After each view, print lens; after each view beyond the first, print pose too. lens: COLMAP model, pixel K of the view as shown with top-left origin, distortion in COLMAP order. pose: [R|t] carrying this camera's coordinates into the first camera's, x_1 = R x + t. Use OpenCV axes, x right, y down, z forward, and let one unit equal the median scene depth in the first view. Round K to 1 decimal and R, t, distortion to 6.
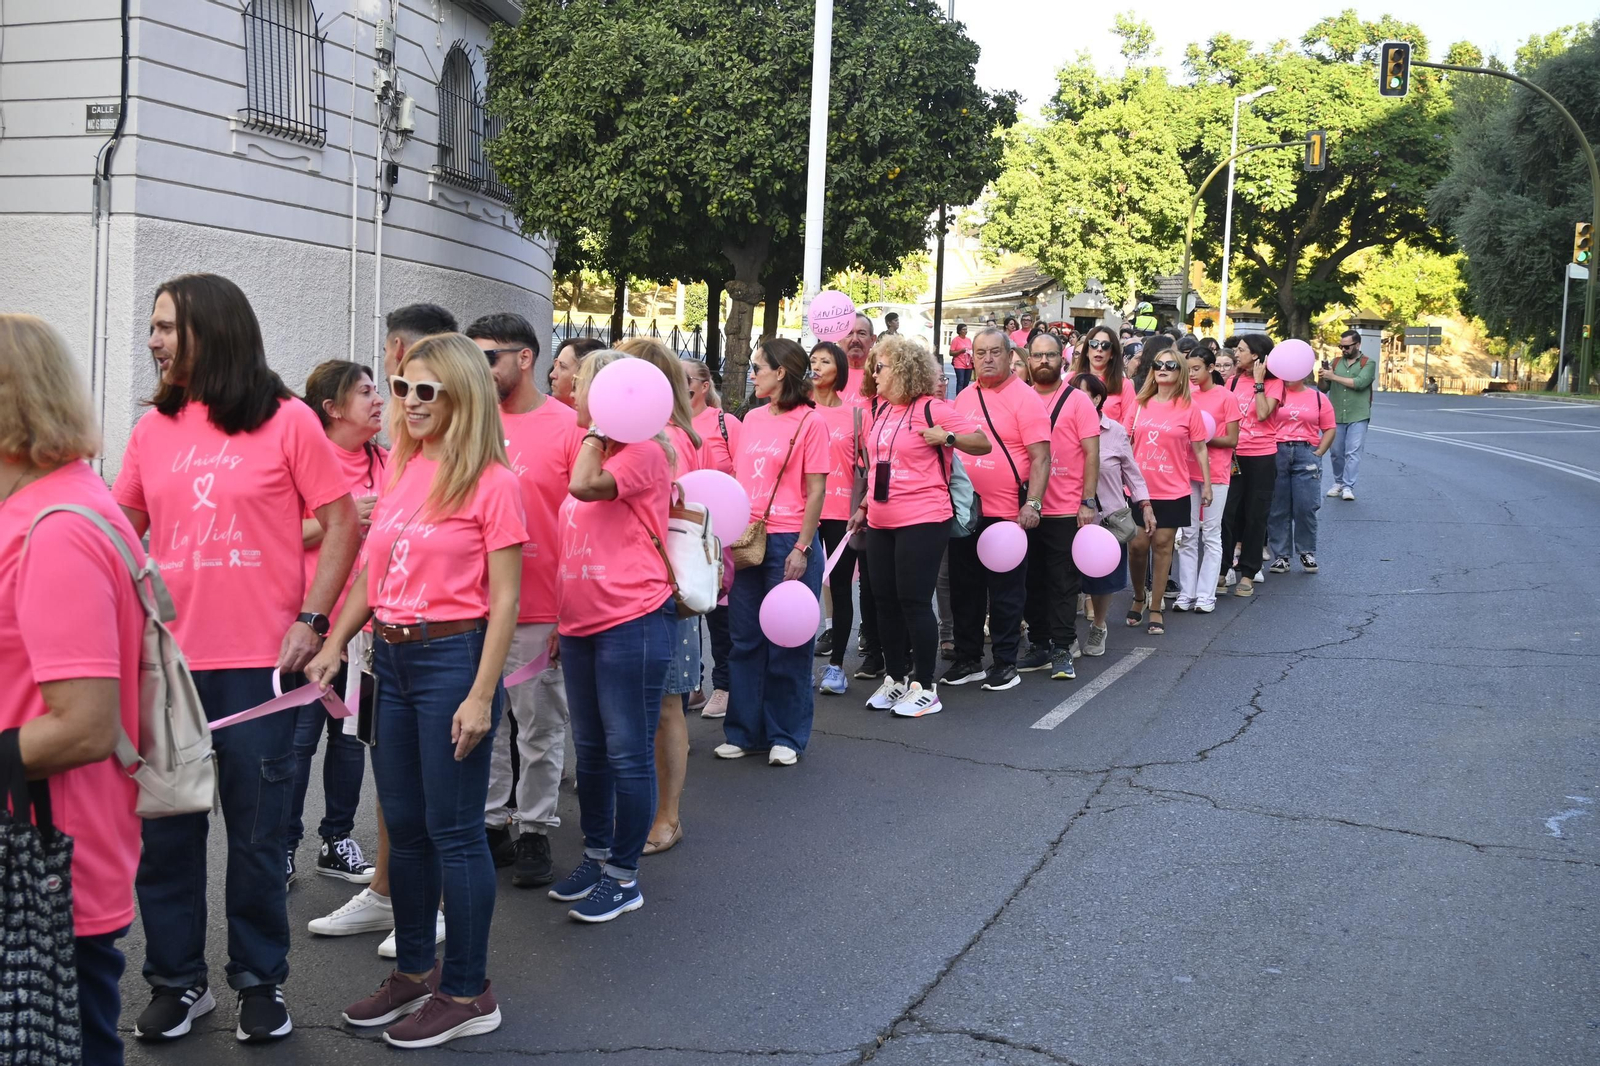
lens RADIAL K [[2051.3, 0, 800.0], [0, 2051.3, 533.0], [0, 0, 1]] dist [0.011451, -0.006507]
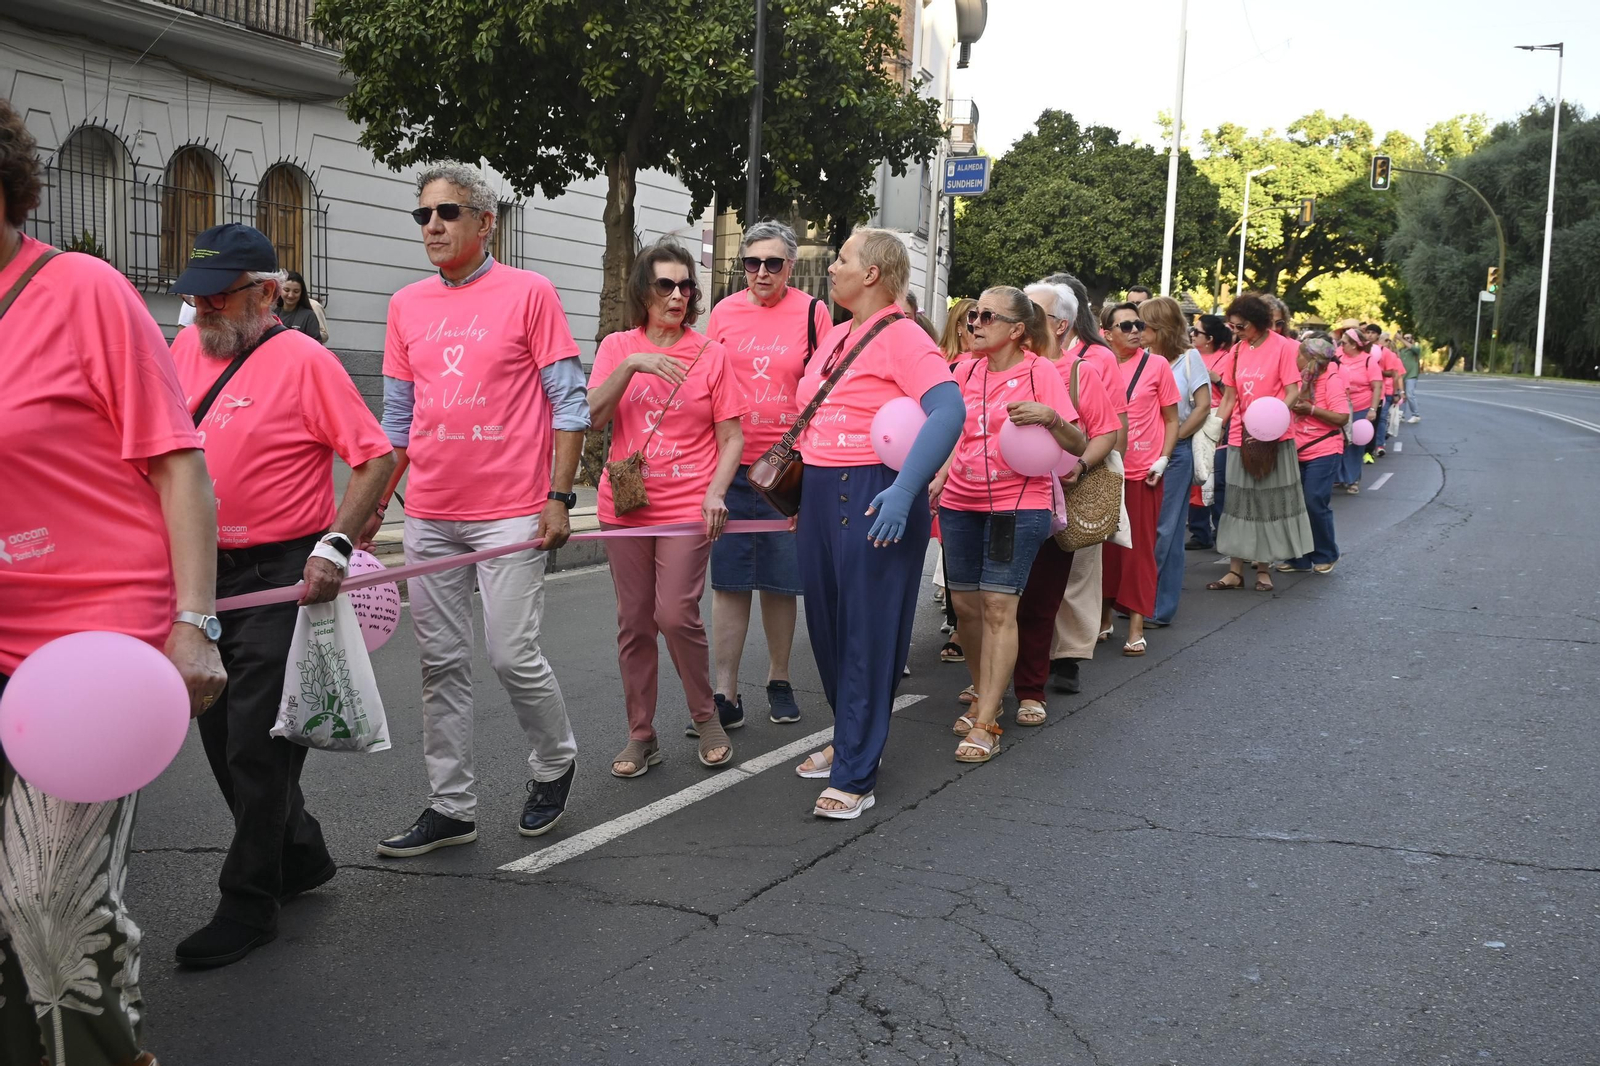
lens RADIAL K [[1780.6, 0, 800.0], [0, 1780.6, 533.0], [0, 0, 1]] dist [0.002426, -0.015635]
pose [[0.999800, 0.006038, 0.019045, -0.134593], [-0.006354, 0.999842, 0.016582, 0.027545], [-0.018942, -0.016700, 0.999681, -0.280545]]
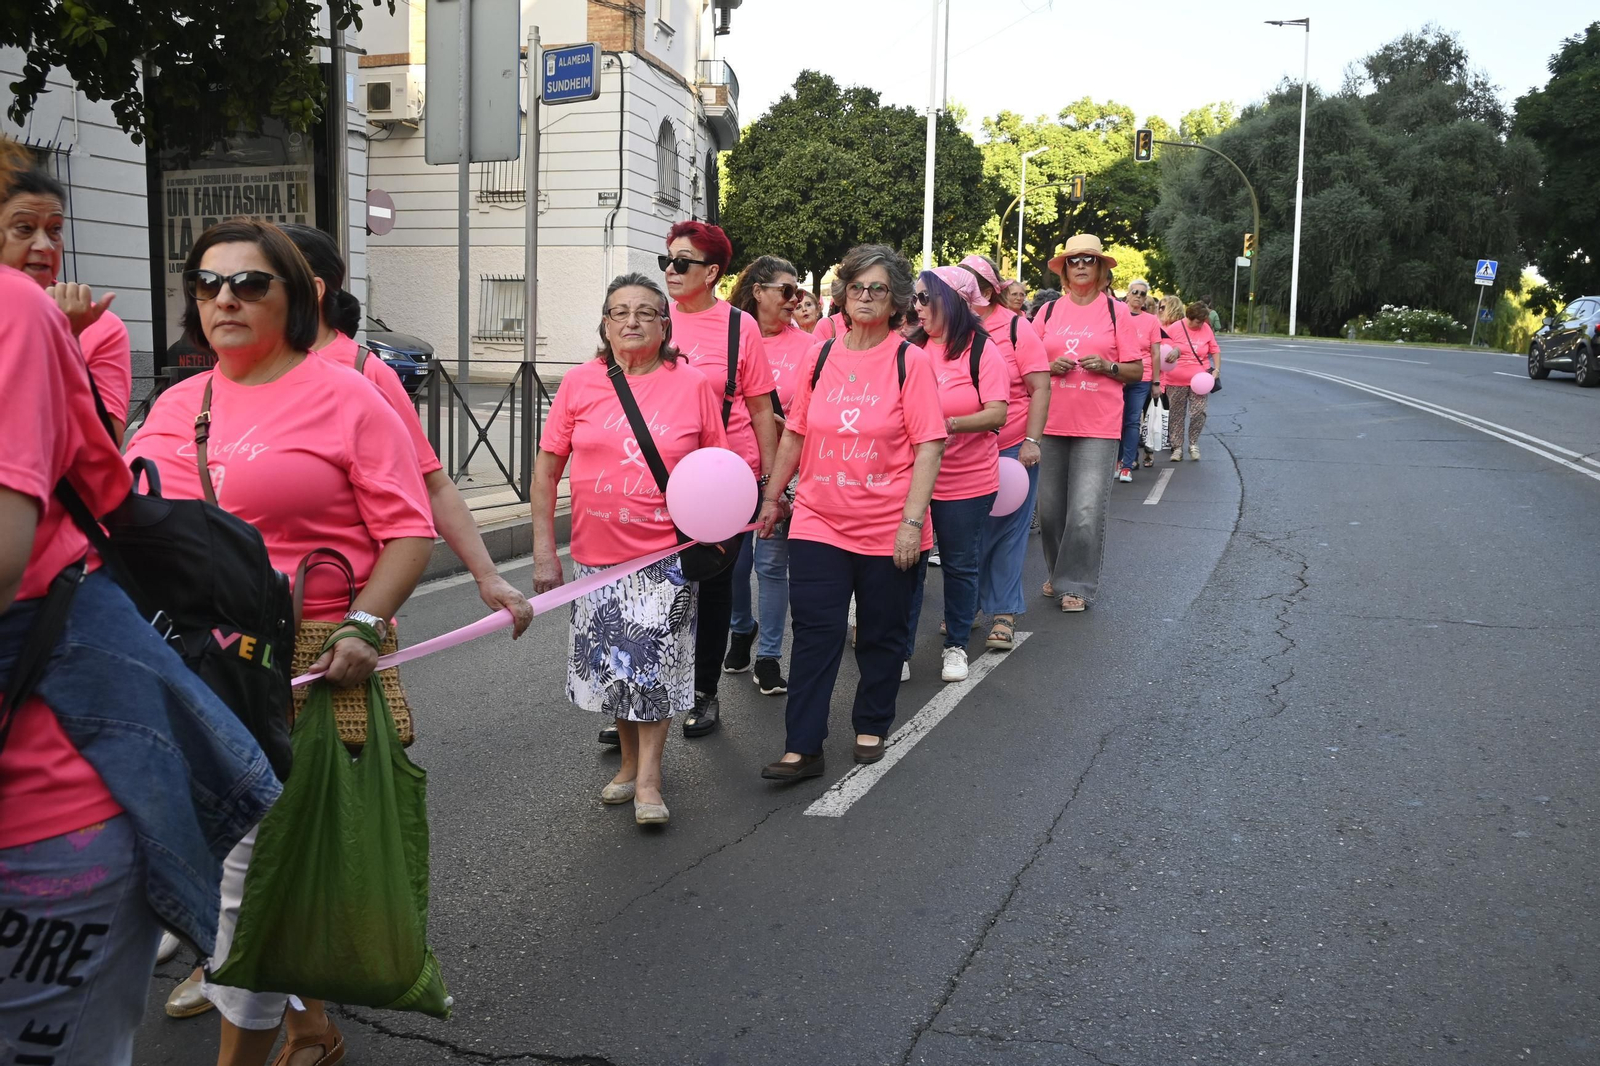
lens RADIAL K [[1493.9, 0, 800.0], [0, 1493.9, 533.0], [0, 0, 1]] dist [-0.009857, -0.004903]
pose [[0.994155, -0.030977, 0.103420, -0.092746], [0.025592, 0.998267, 0.052998, 0.017168], [-0.104883, -0.050041, 0.993225, -0.155387]]
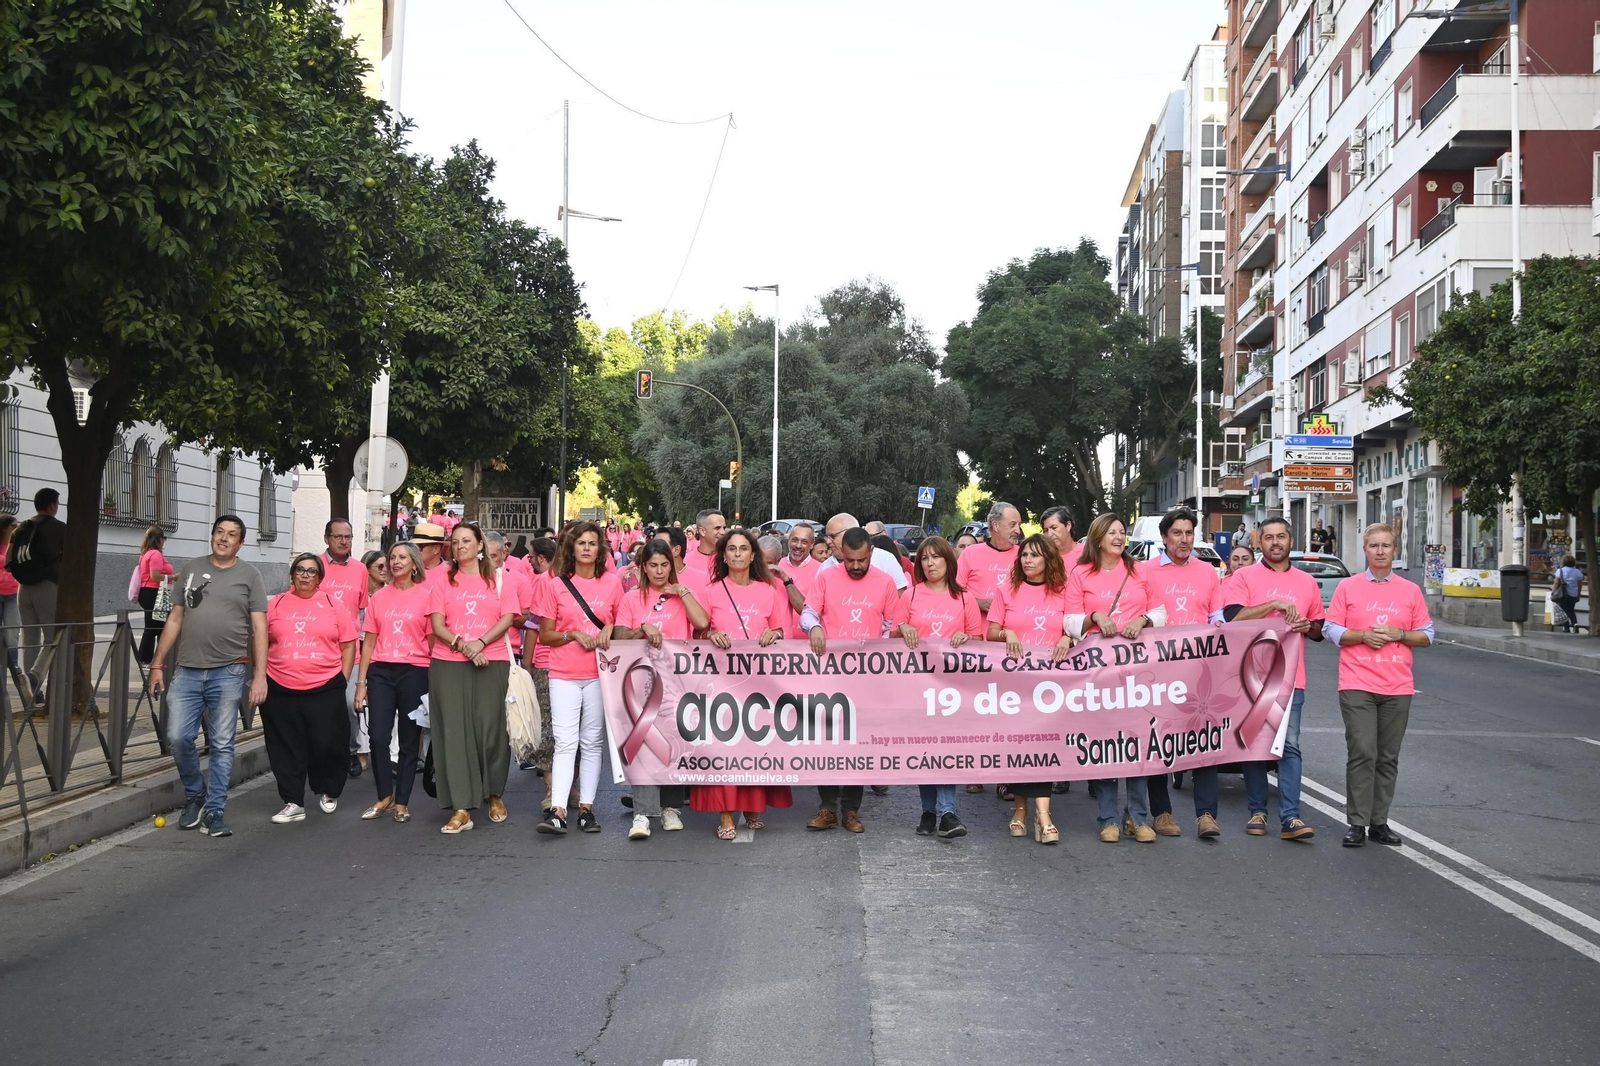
lens RADIAL K [[2141.3, 0, 800.0], [0, 2141.3, 533.0], [0, 0, 1]] dist [-0.008196, -0.003398]
pose [[0.893804, -0.010613, 0.448331, -0.338014], [0.047146, 0.996404, -0.070403, 0.045792], [-0.445972, 0.084063, 0.891091, -0.597796]]
